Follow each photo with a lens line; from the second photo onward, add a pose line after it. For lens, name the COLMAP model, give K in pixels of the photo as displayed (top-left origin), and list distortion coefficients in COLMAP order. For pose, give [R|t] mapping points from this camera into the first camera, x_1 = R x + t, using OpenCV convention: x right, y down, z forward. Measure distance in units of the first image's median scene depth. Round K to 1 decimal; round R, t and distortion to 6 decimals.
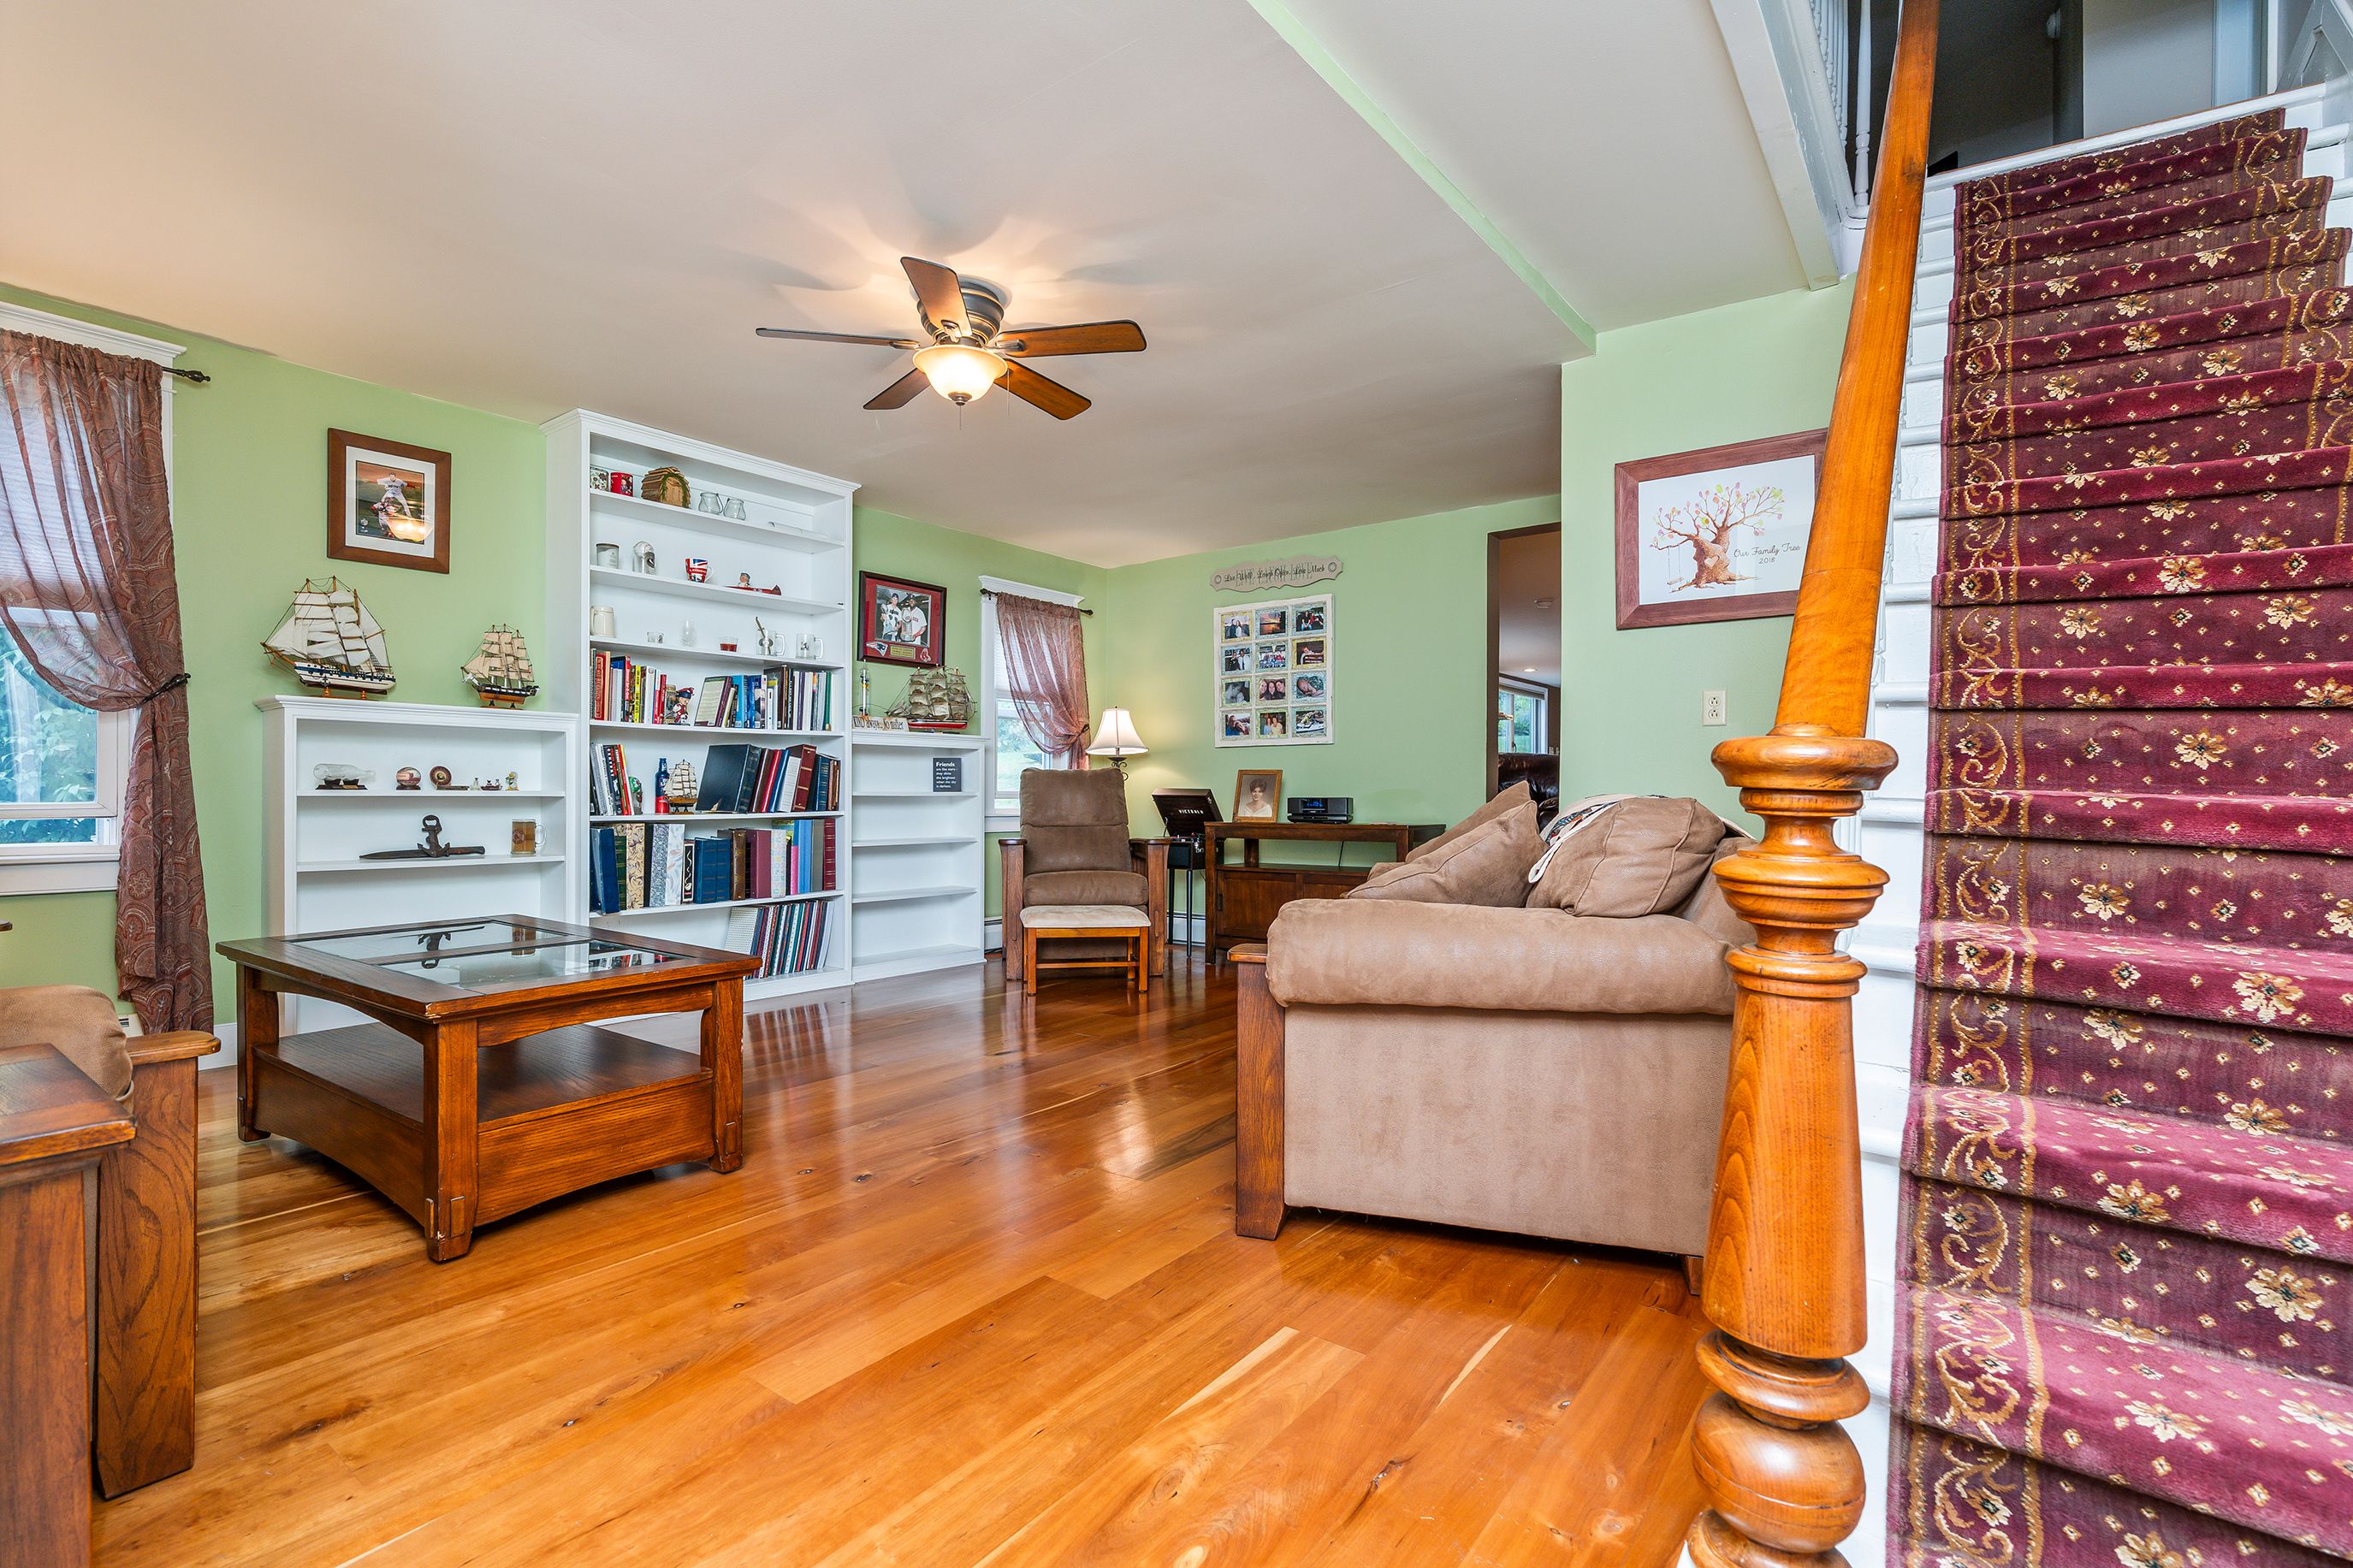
lens RADIAL K [[1062.8, 0, 1176.5], [0, 1062.8, 784.0], [0, 0, 1]] dist [-0.002309, 0.000031]
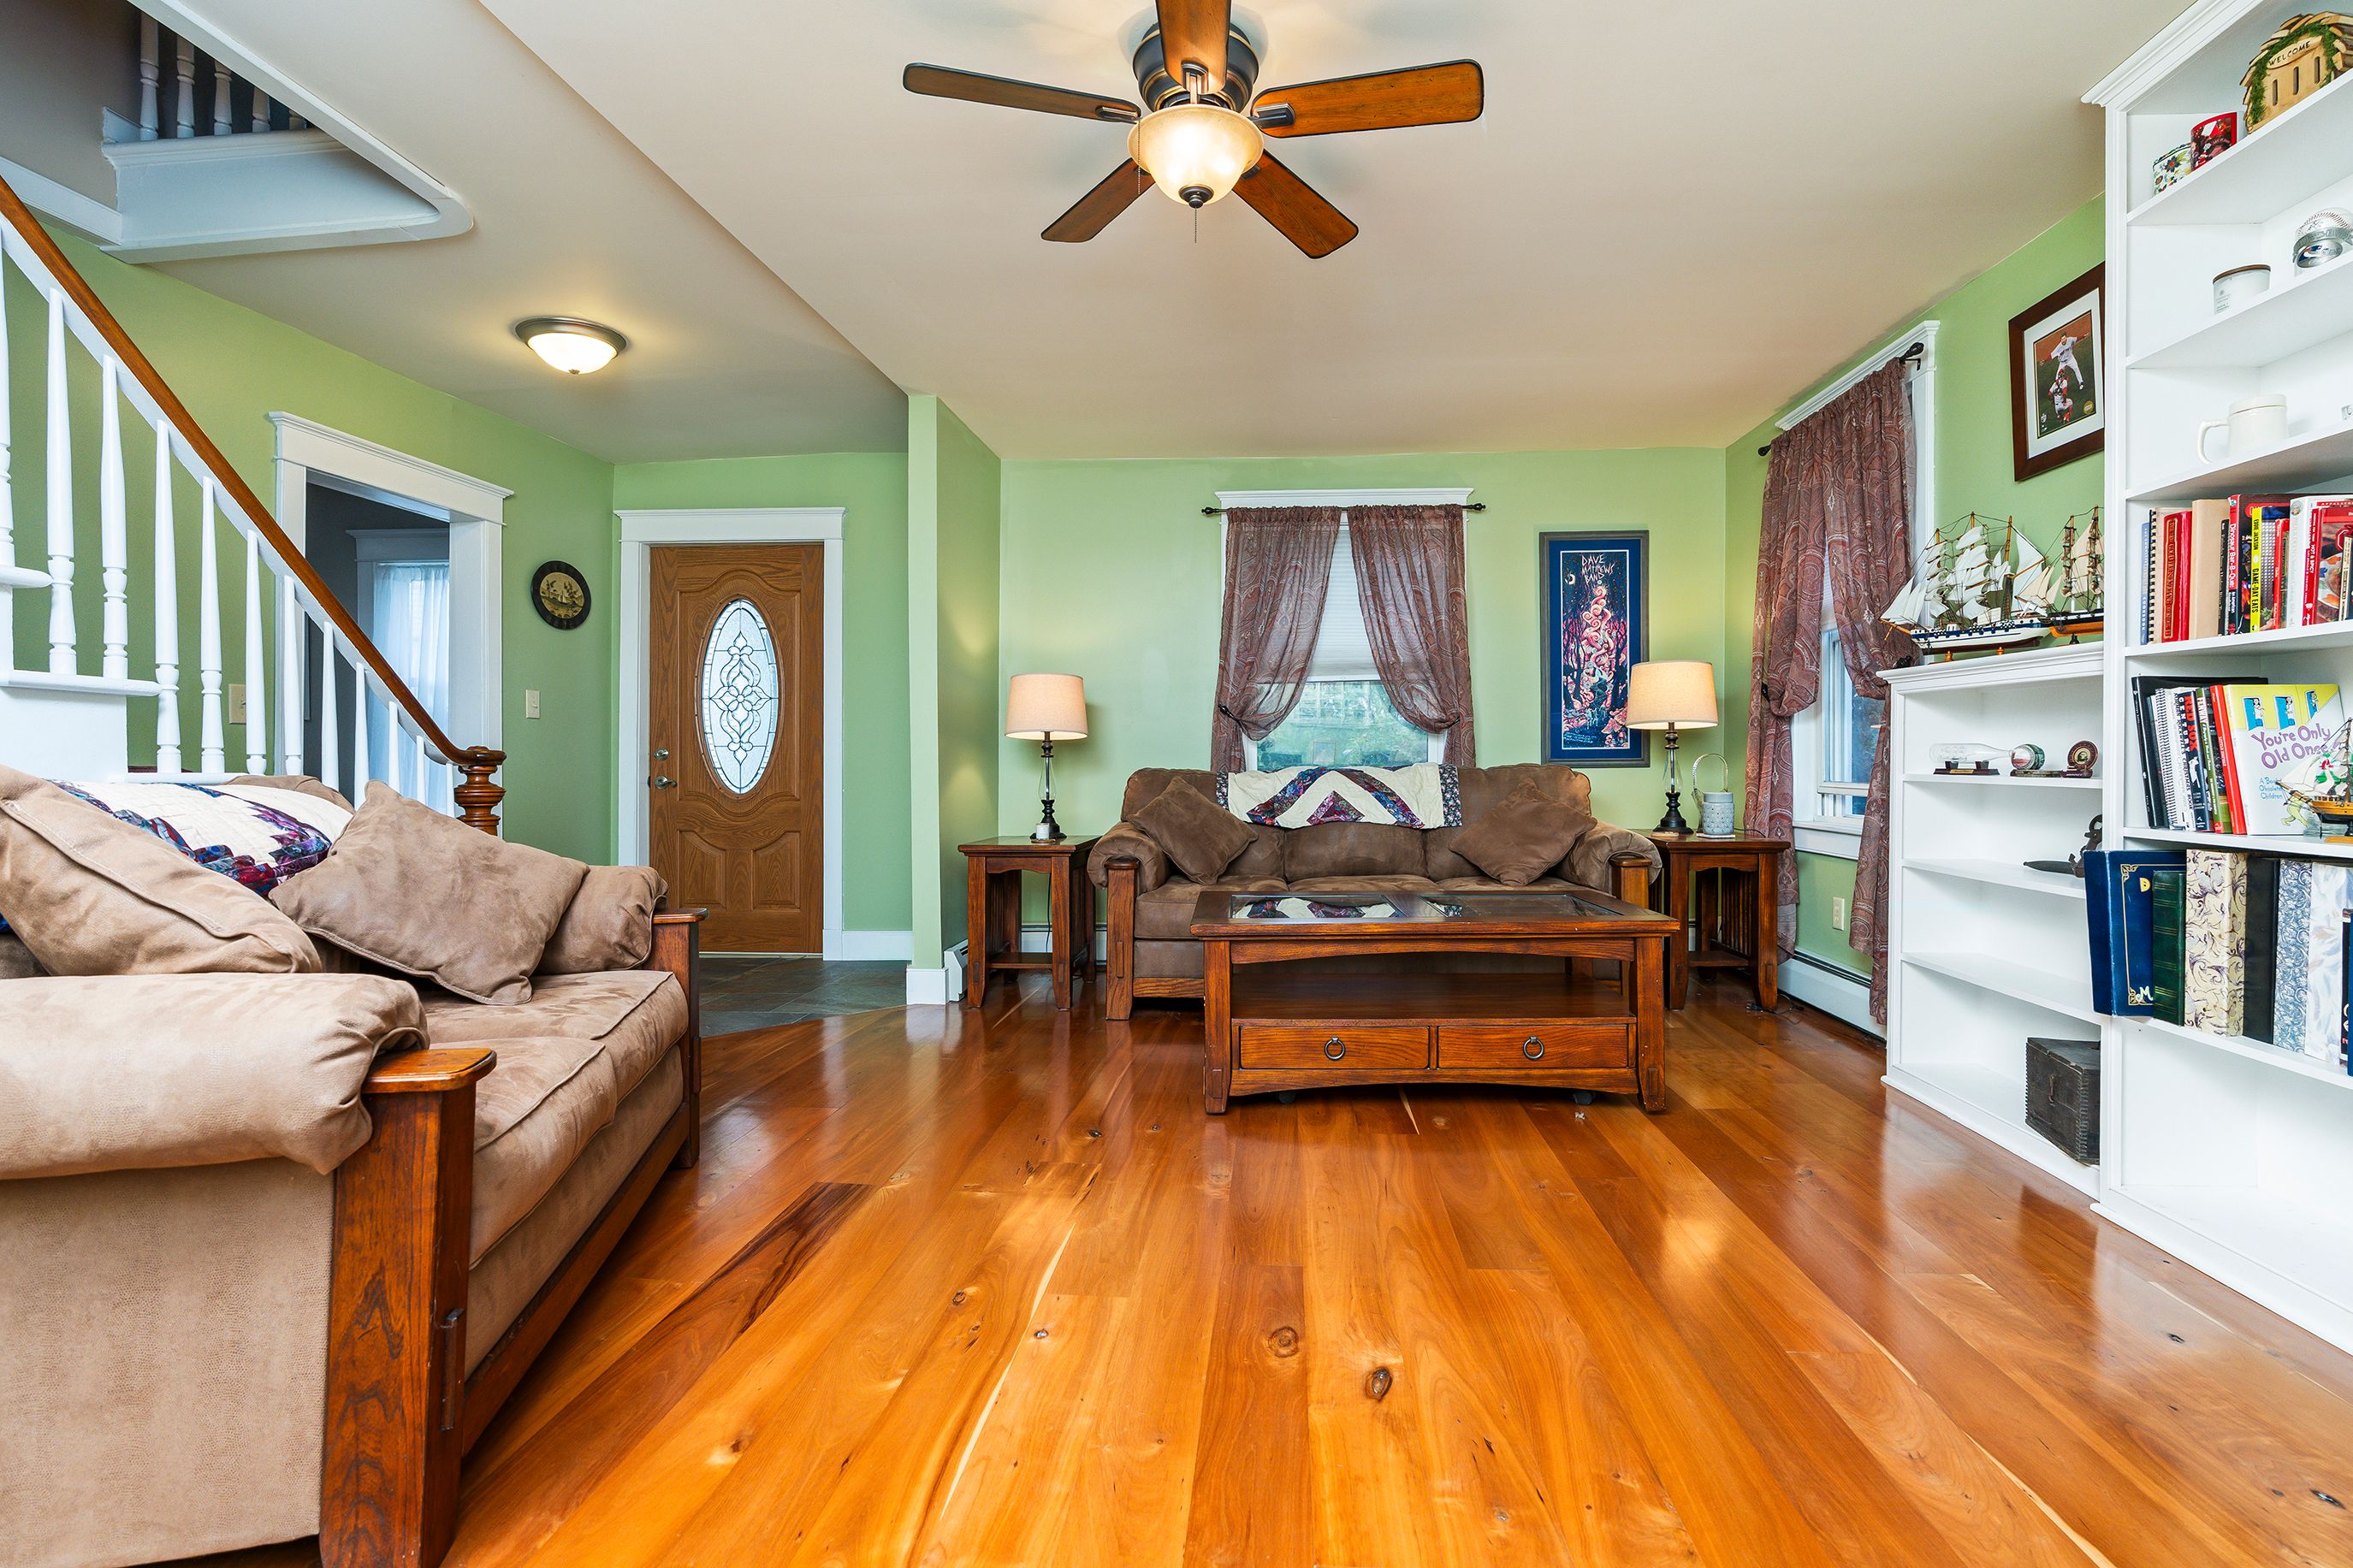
lens RADIAL K [[1091.5, 0, 1235.8], [0, 1091.5, 758.4], [0, 0, 1]] dist [-0.002419, -0.000233]
pose [[-0.824377, -0.008435, -0.565978, 0.091646], [-0.004558, 0.999955, -0.008264, 0.001508], [0.566022, -0.004232, -0.824379, 0.875916]]
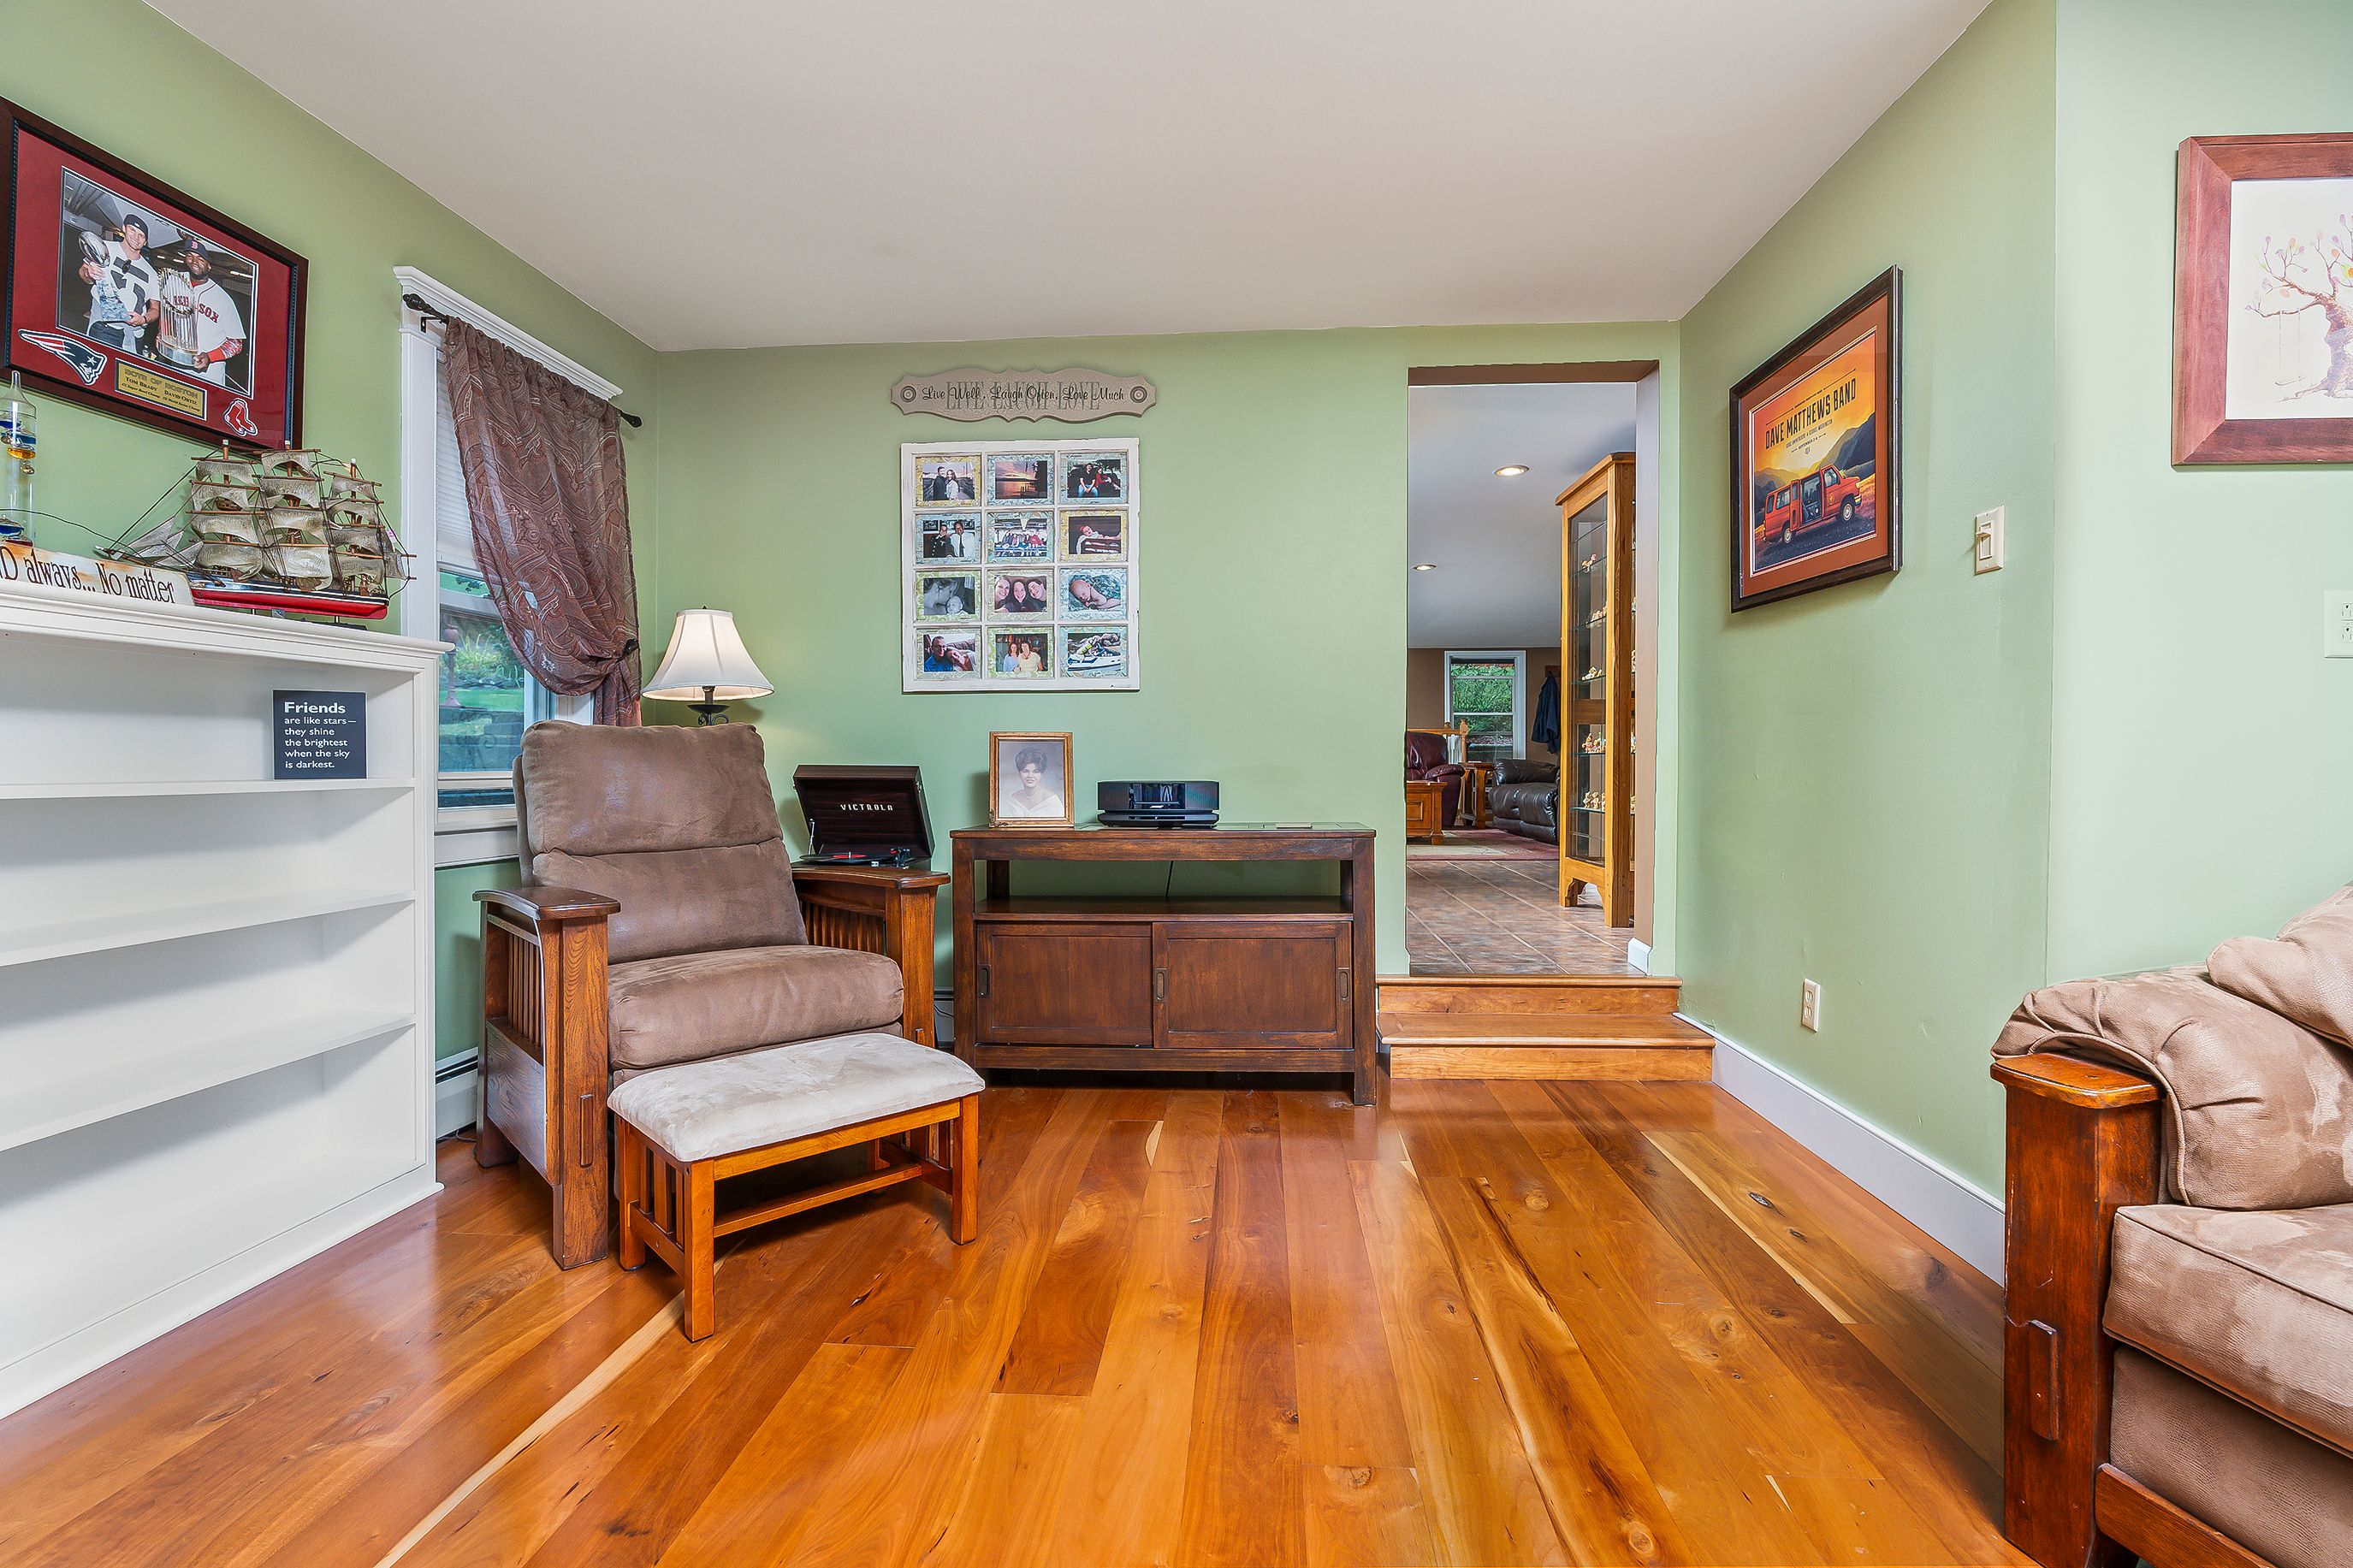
lens RADIAL K [[1048.2, 0, 1184.4], [0, 1048.2, 759.5], [0, 0, 1]] dist [-0.002217, 0.000372]
pose [[0.838710, -0.002104, 0.544575, -0.163250], [-0.002914, 0.999961, 0.008351, -0.003879], [-0.544571, -0.008591, 0.838671, 0.521750]]
